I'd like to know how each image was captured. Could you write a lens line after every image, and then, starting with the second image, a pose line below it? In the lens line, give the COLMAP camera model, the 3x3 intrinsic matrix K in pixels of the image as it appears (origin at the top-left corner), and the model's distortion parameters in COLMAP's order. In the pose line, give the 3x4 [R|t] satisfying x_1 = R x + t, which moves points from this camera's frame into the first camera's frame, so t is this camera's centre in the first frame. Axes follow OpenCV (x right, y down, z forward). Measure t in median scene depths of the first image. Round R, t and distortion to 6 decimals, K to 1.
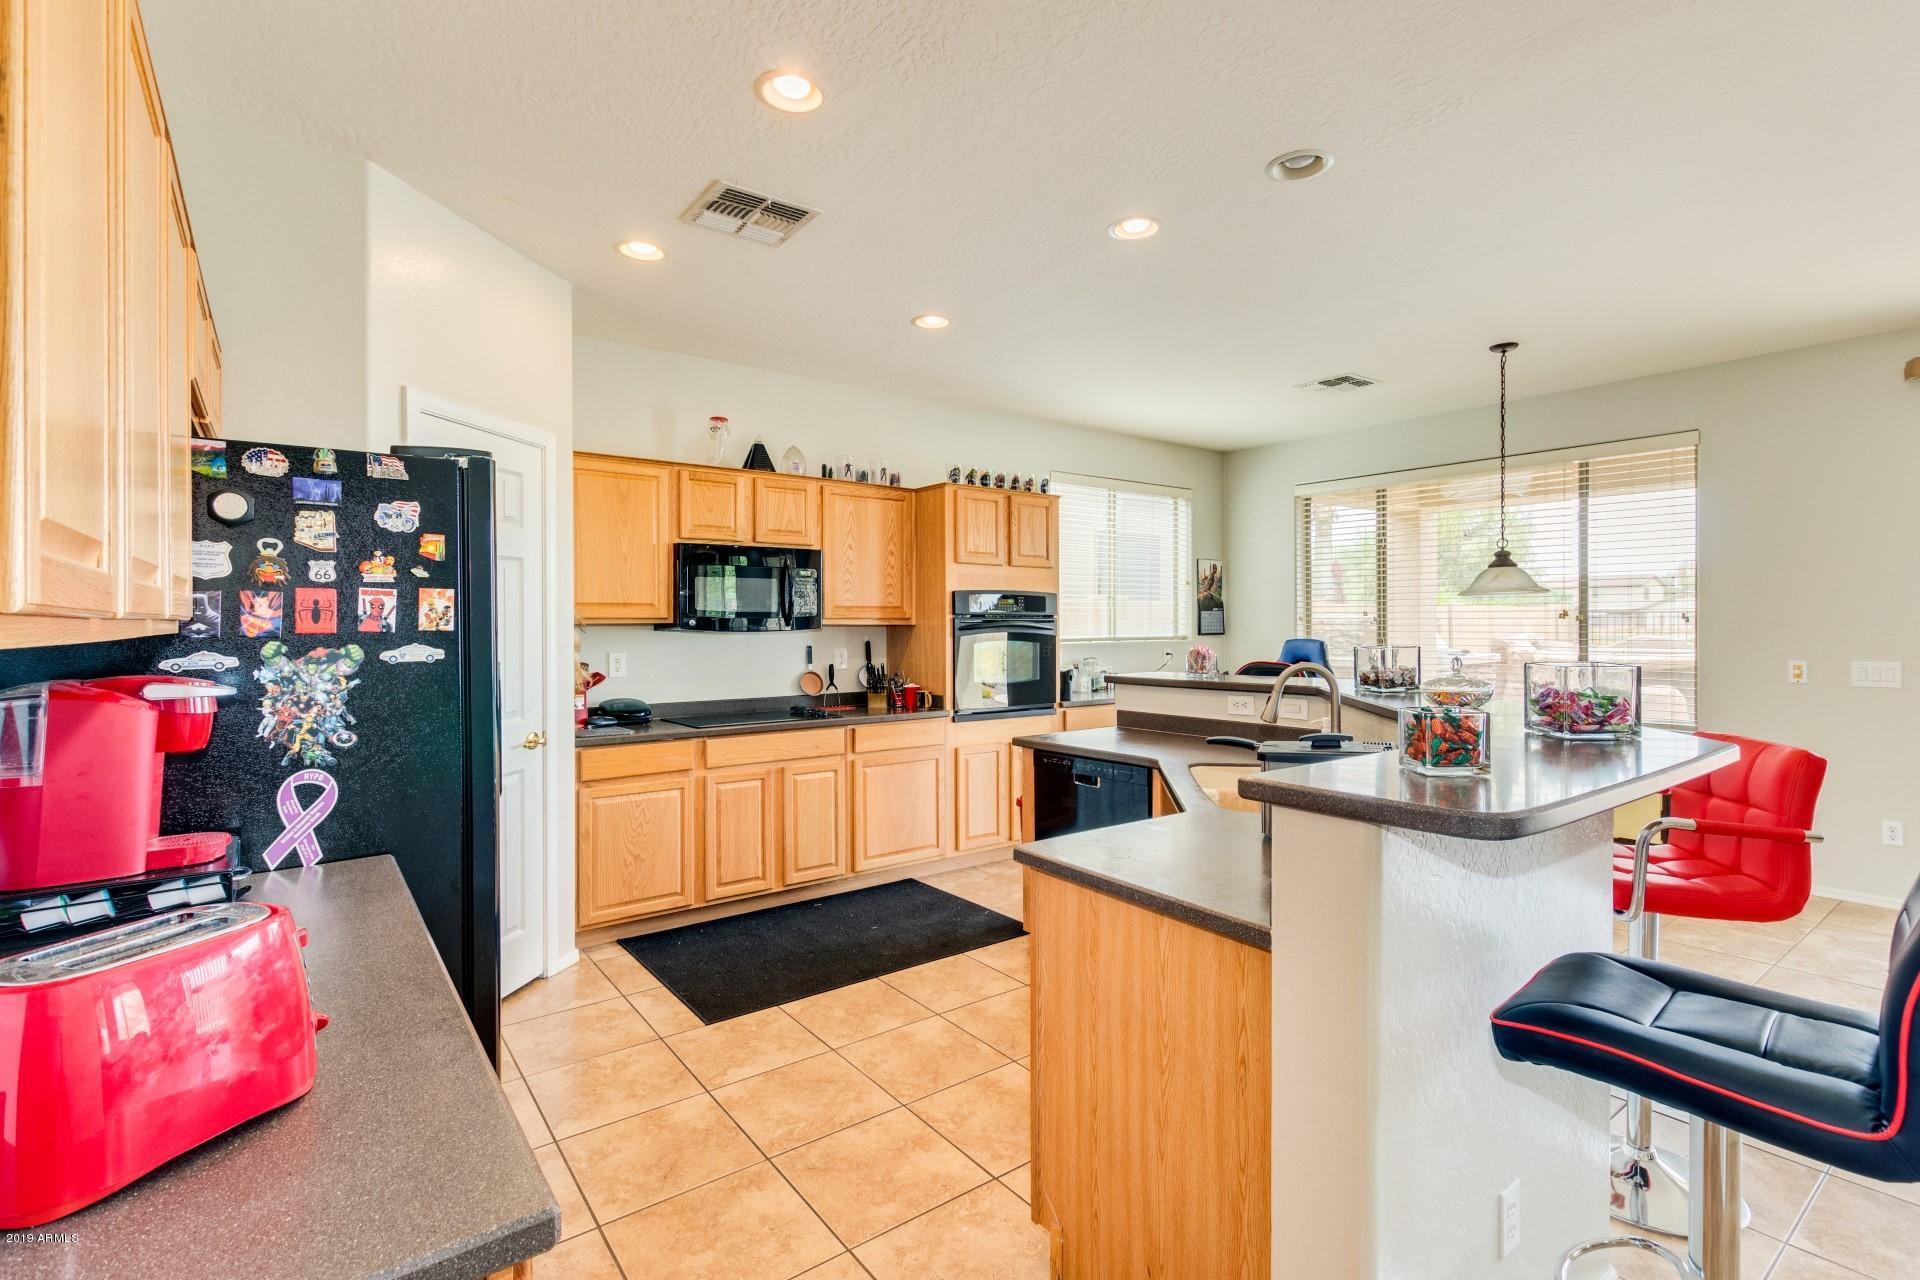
lens RADIAL K [[884.4, 0, 962.2], [0, 884.4, 620.4], [0, 0, 1]] dist [0.003100, 0.000152]
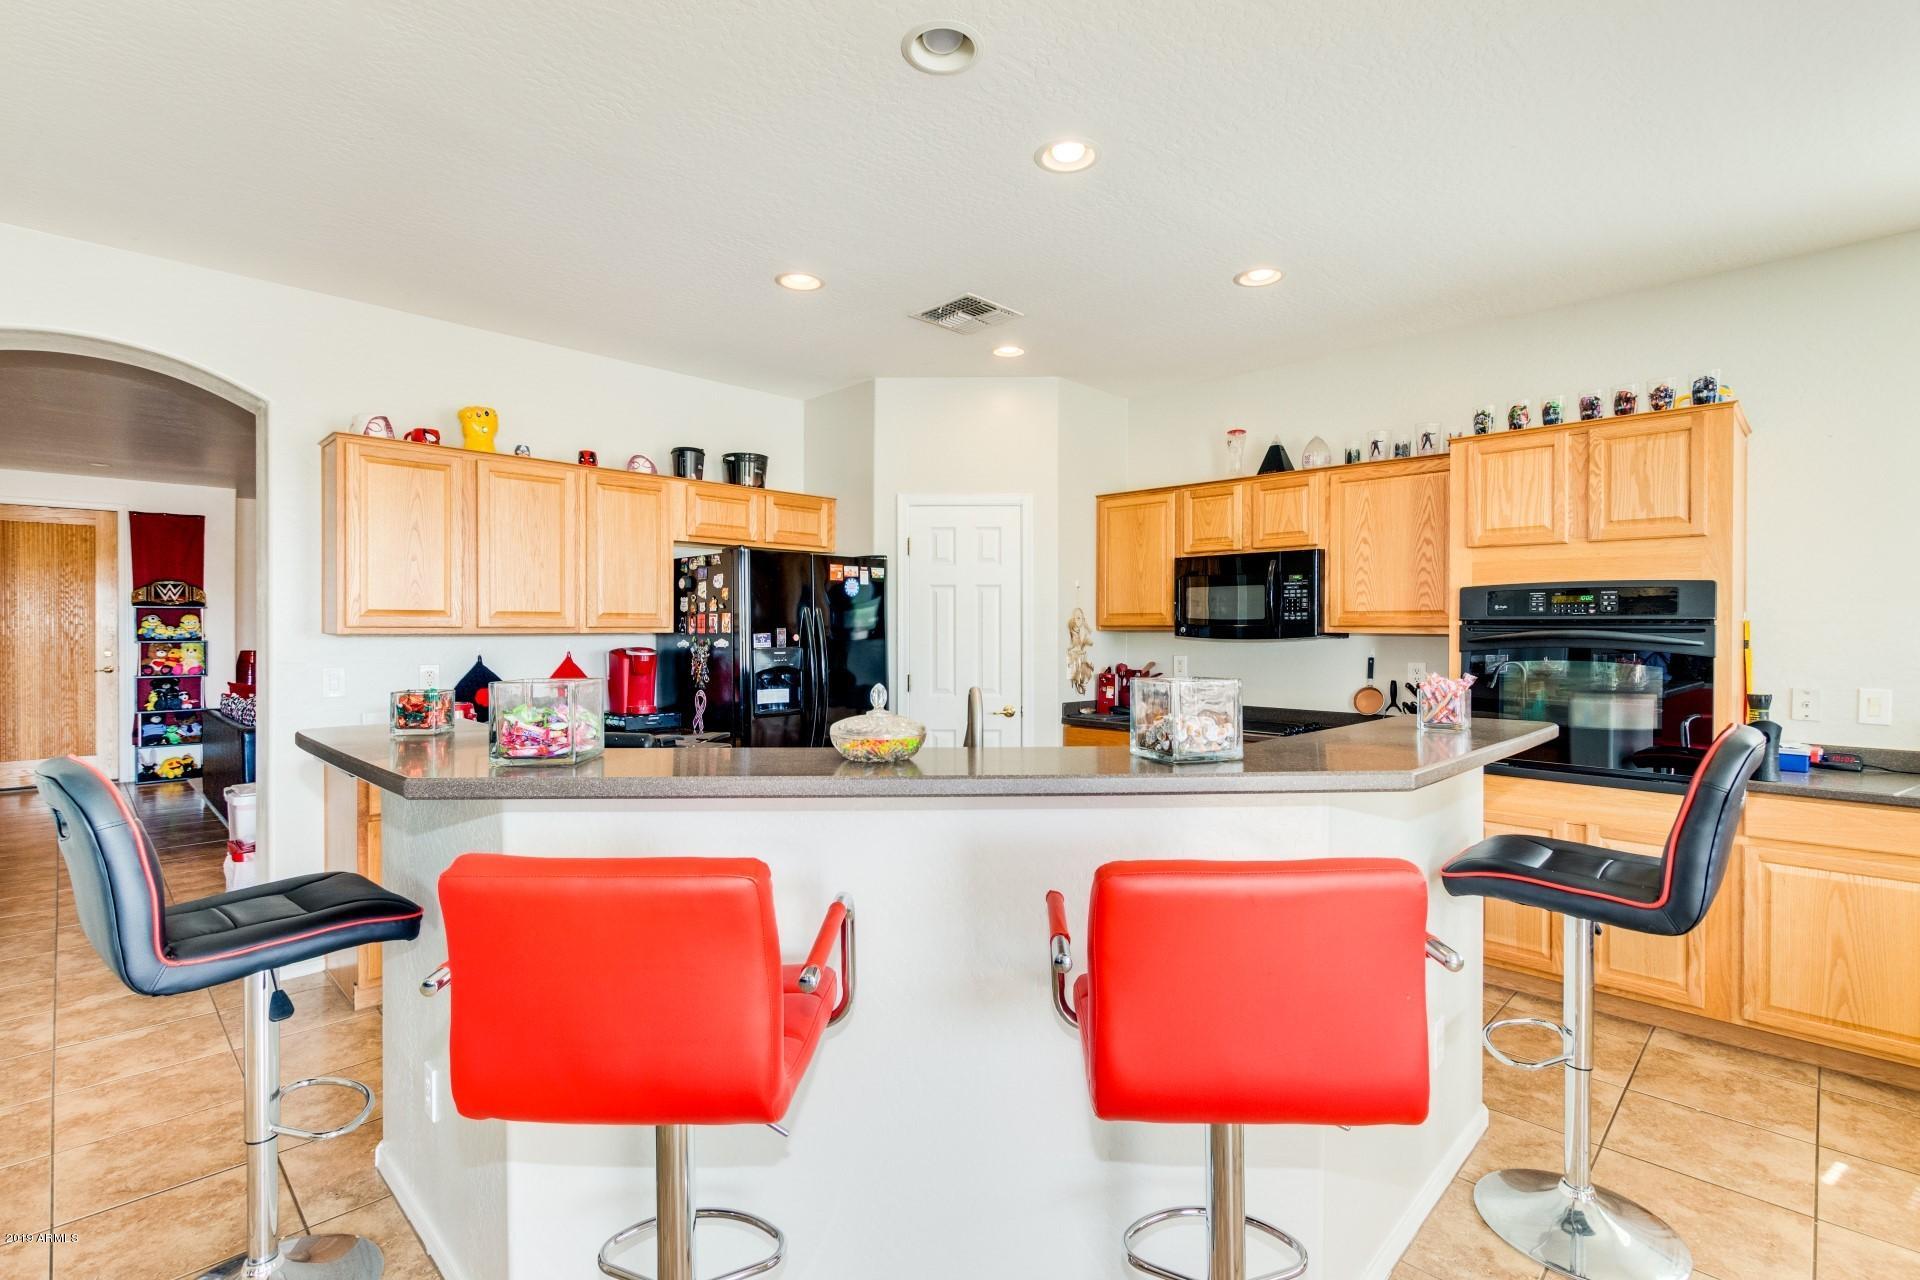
lens RADIAL K [[884.4, 0, 962.2], [0, 884.4, 620.4], [0, 0, 1]] dist [0.003100, 0.000152]
pose [[0.153760, -0.006201, -0.988089, 0.795871], [-0.000268, 0.999980, -0.006317, -0.002445], [0.988108, 0.001236, 0.153755, 0.608790]]
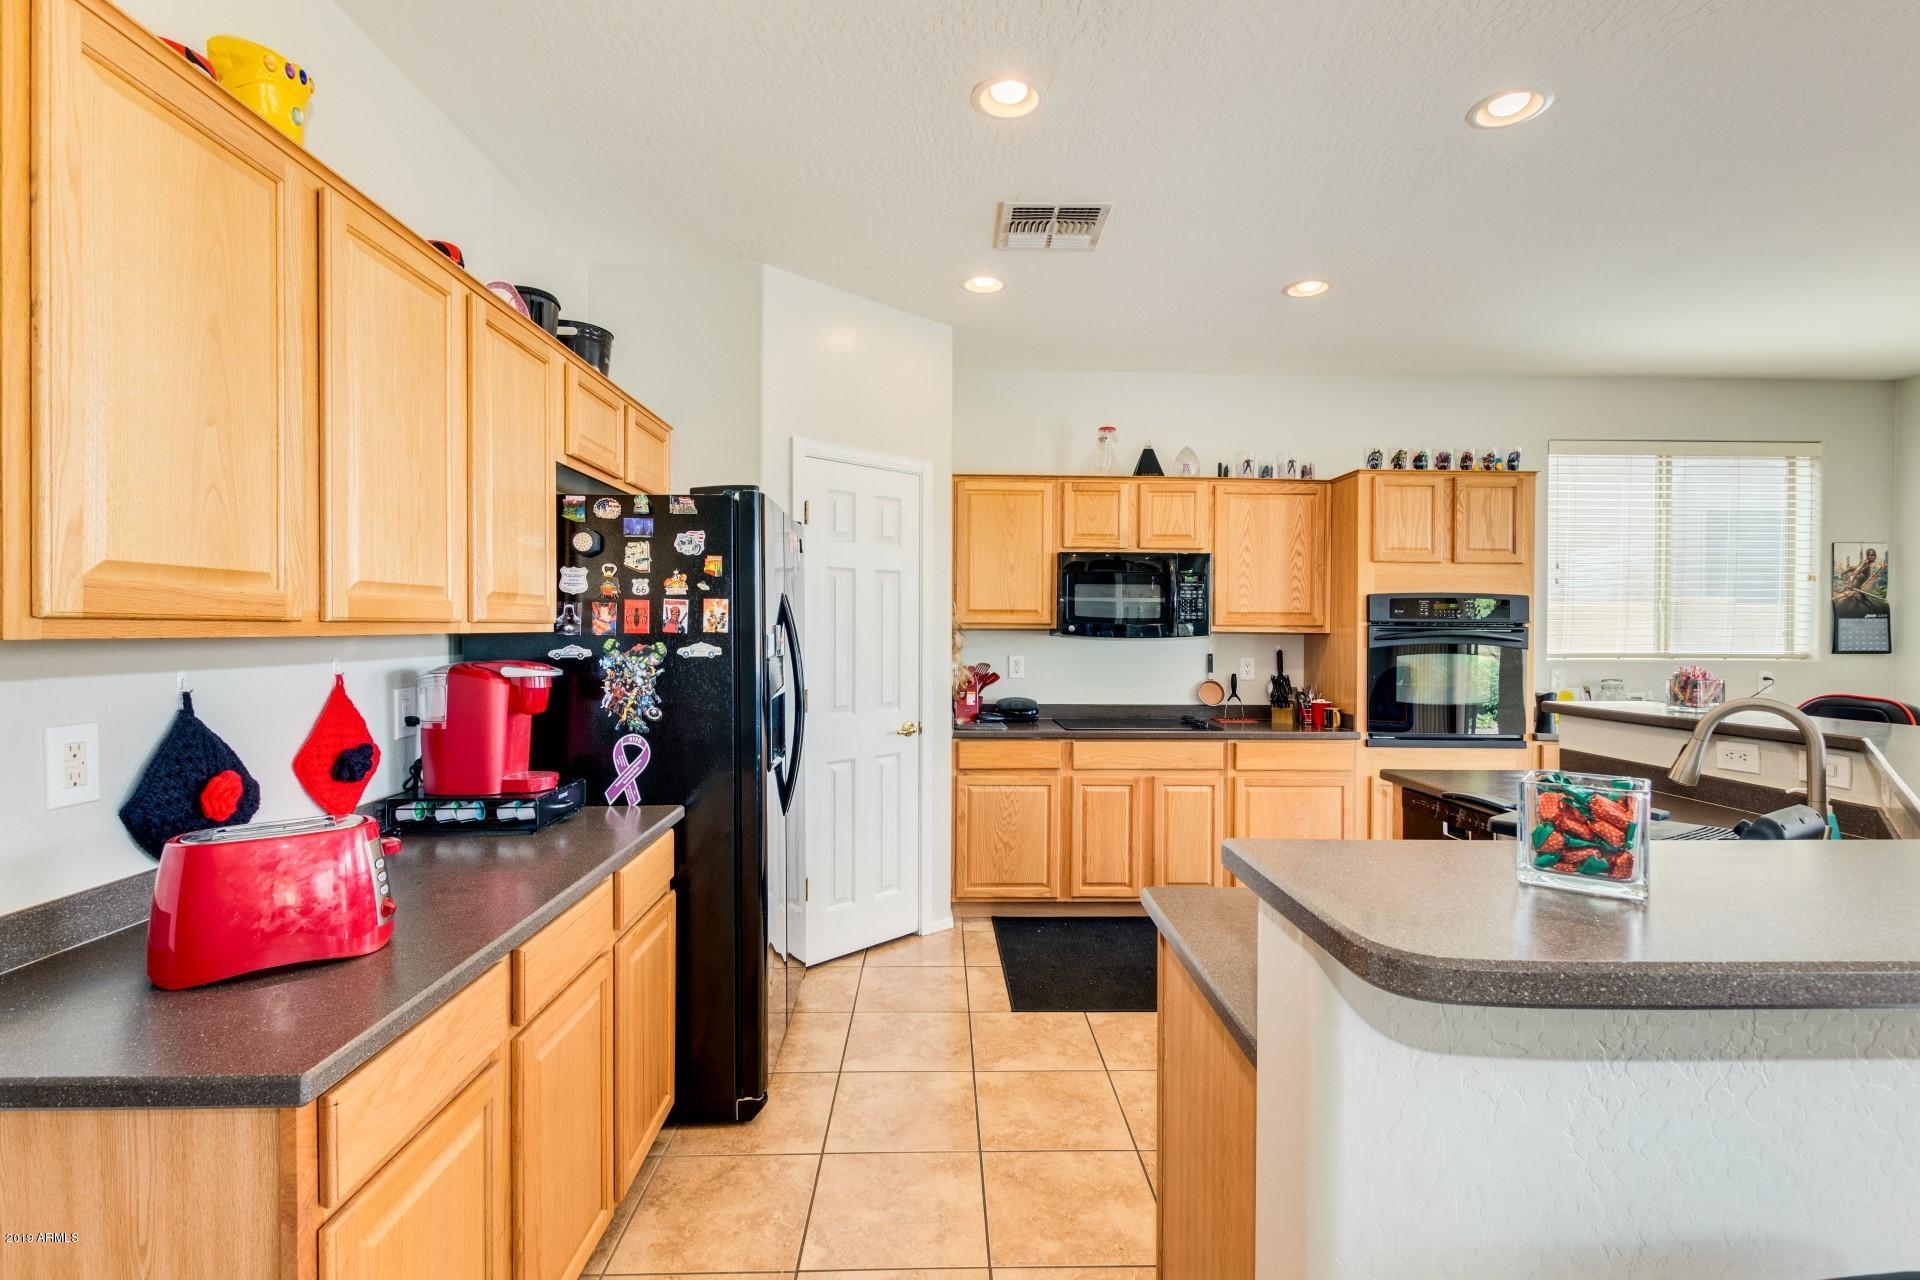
lens RADIAL K [[869.0, 0, 959.9], [0, 869.0, 631.6], [0, 0, 1]] dist [0.000870, 0.000220]
pose [[0.813220, 0.010749, -0.581858, 0.198948], [-0.007513, 0.999940, 0.007972, -0.000954], [0.581908, -0.002111, 0.813252, 0.098506]]
